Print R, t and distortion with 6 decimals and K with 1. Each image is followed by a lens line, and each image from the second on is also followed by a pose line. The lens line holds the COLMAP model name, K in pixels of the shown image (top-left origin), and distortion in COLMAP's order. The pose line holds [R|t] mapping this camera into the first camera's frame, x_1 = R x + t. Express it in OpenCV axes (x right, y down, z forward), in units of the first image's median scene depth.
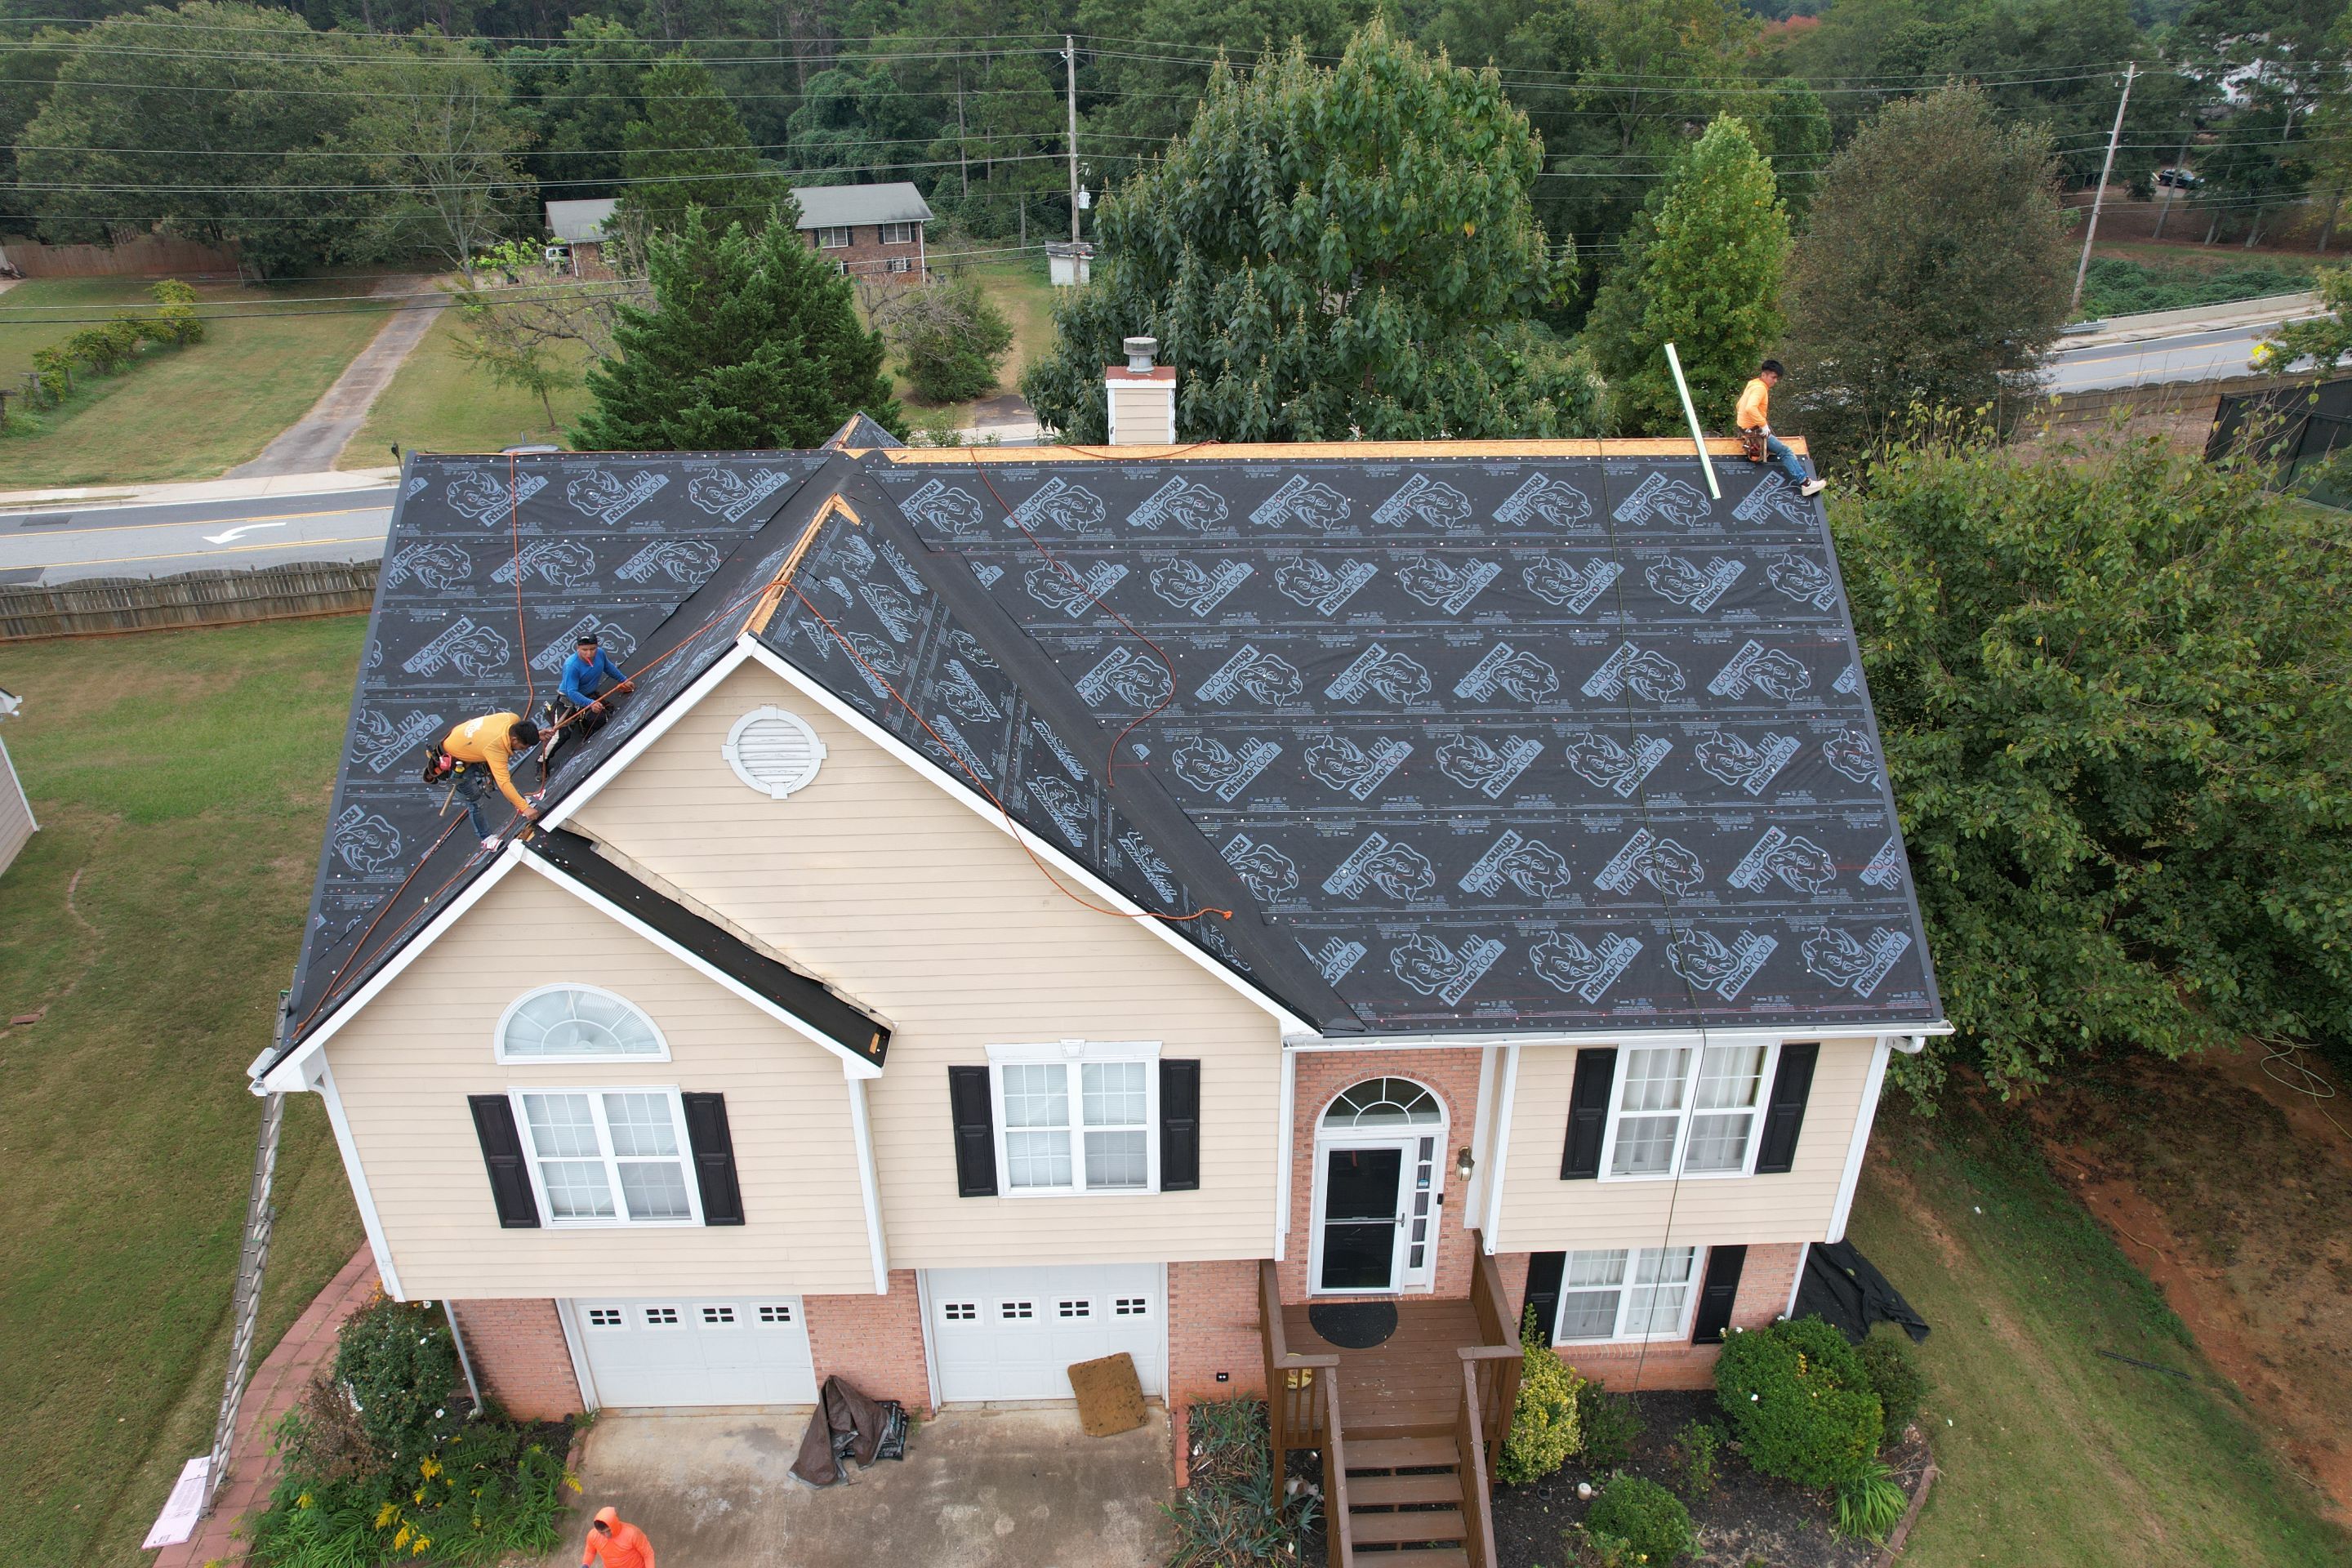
lens RADIAL K [[1509.9, 0, 1178.9], [0, 1509.9, 771.2], [0, 0, 1]] dist [-0.077969, 0.072709]
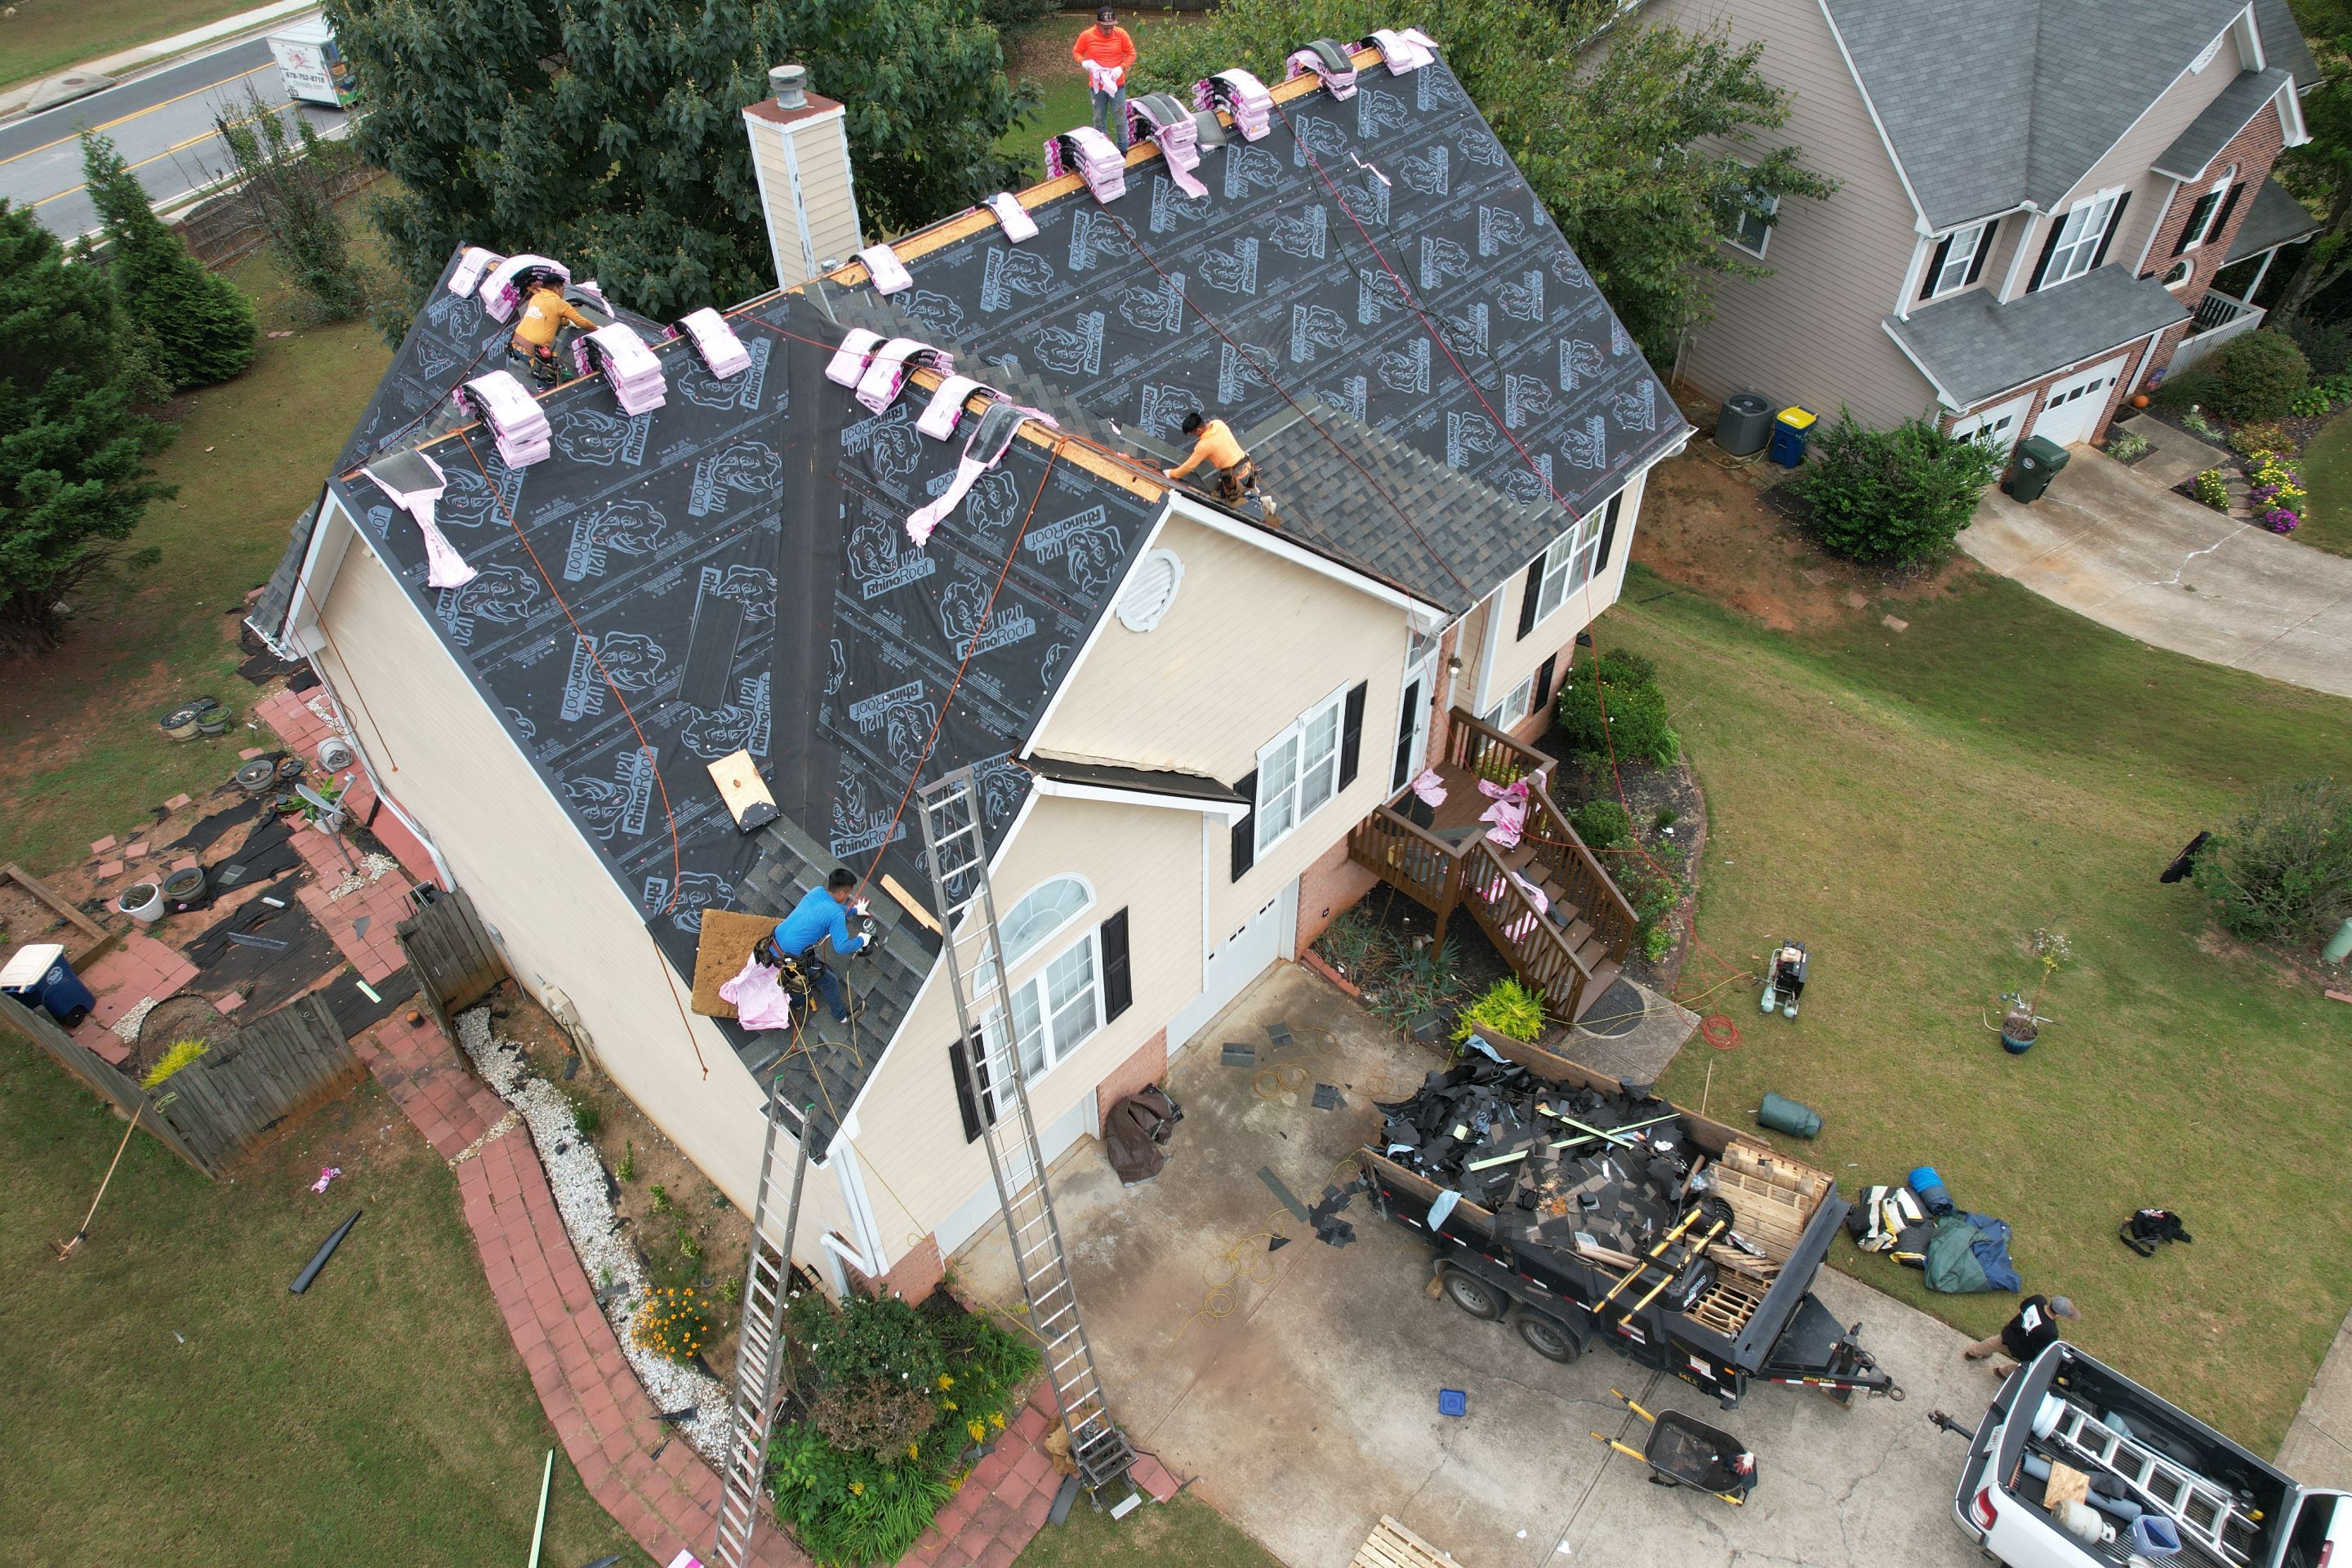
lens RADIAL K [[1509.9, 0, 1185.3], [0, 1509.9, 785.4], [0, 0, 1]] dist [-0.077969, 0.072709]
pose [[0.694281, -0.498964, 0.518661, -0.669652], [0.321777, 0.859823, 0.396438, -0.235252], [-0.643765, -0.108346, 0.757514, 0.123468]]
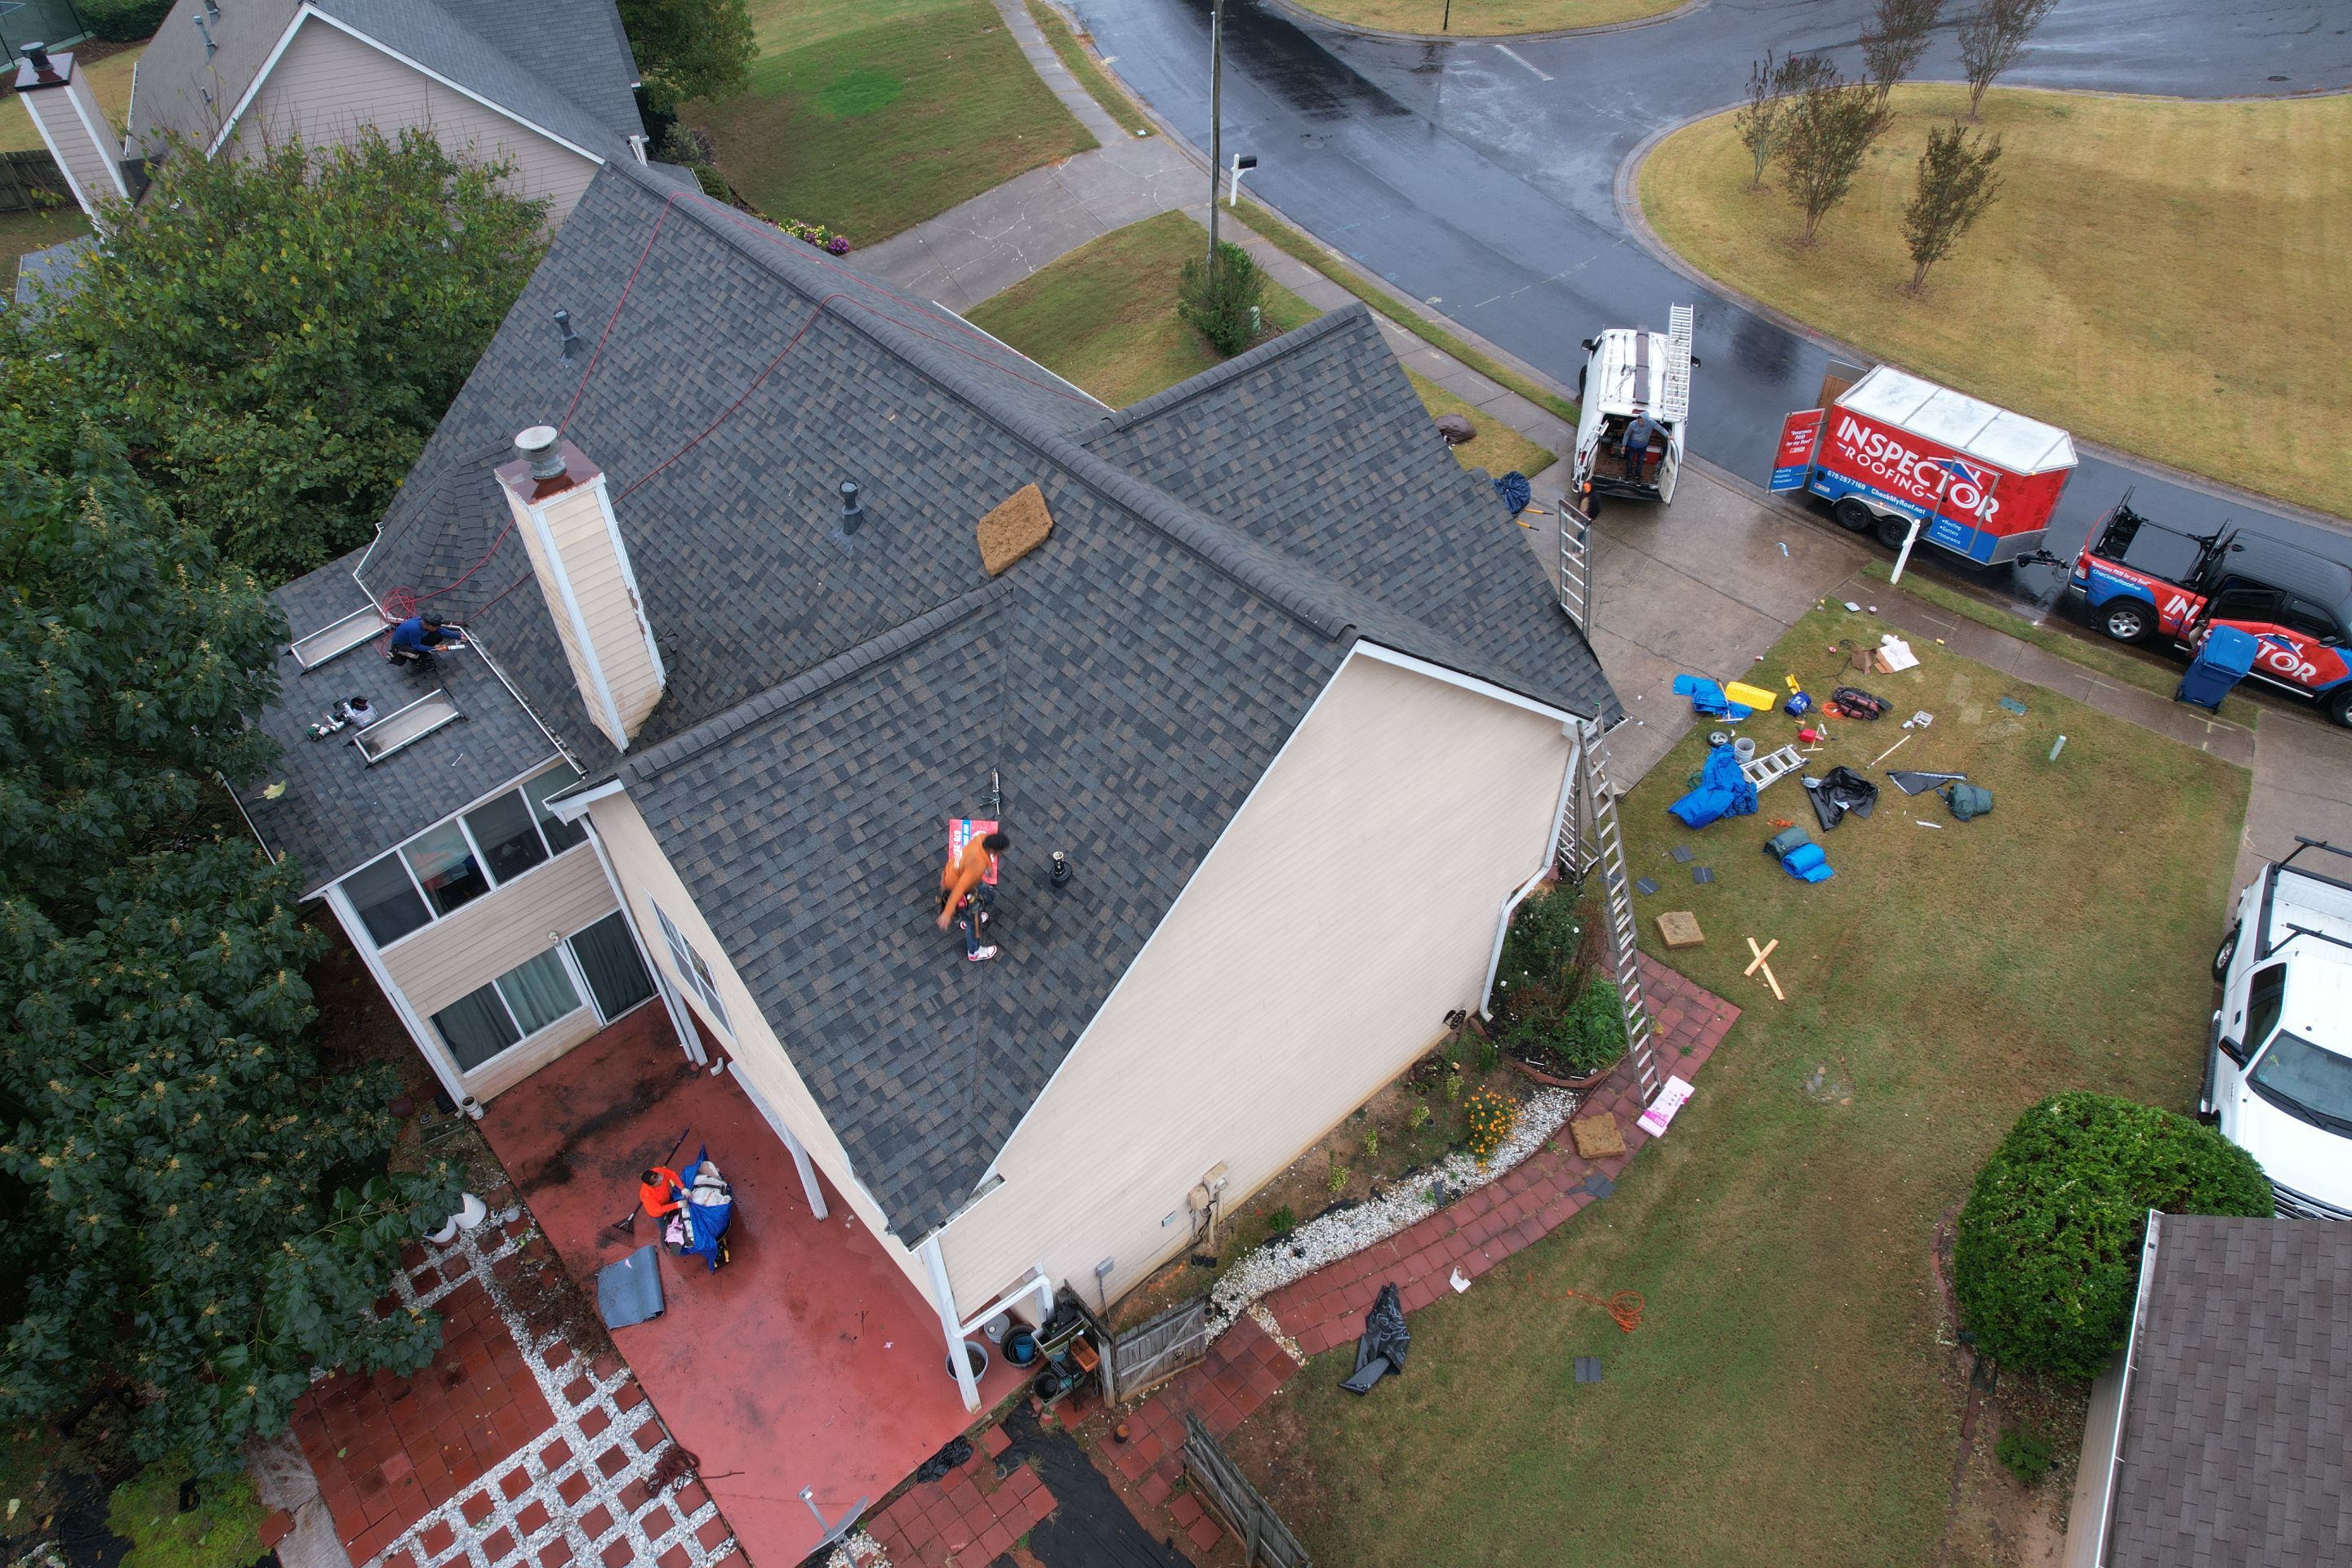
lens RADIAL K [[1509.9, 0, 1180.6], [0, 1509.9, 782.2], [0, 0, 1]] dist [-0.077969, 0.072709]
pose [[-0.638848, -0.536283, 0.551610, -0.956460], [0.351198, 0.434641, 0.829305, -0.912543], [-0.684495, 0.723524, -0.089328, 1.181836]]
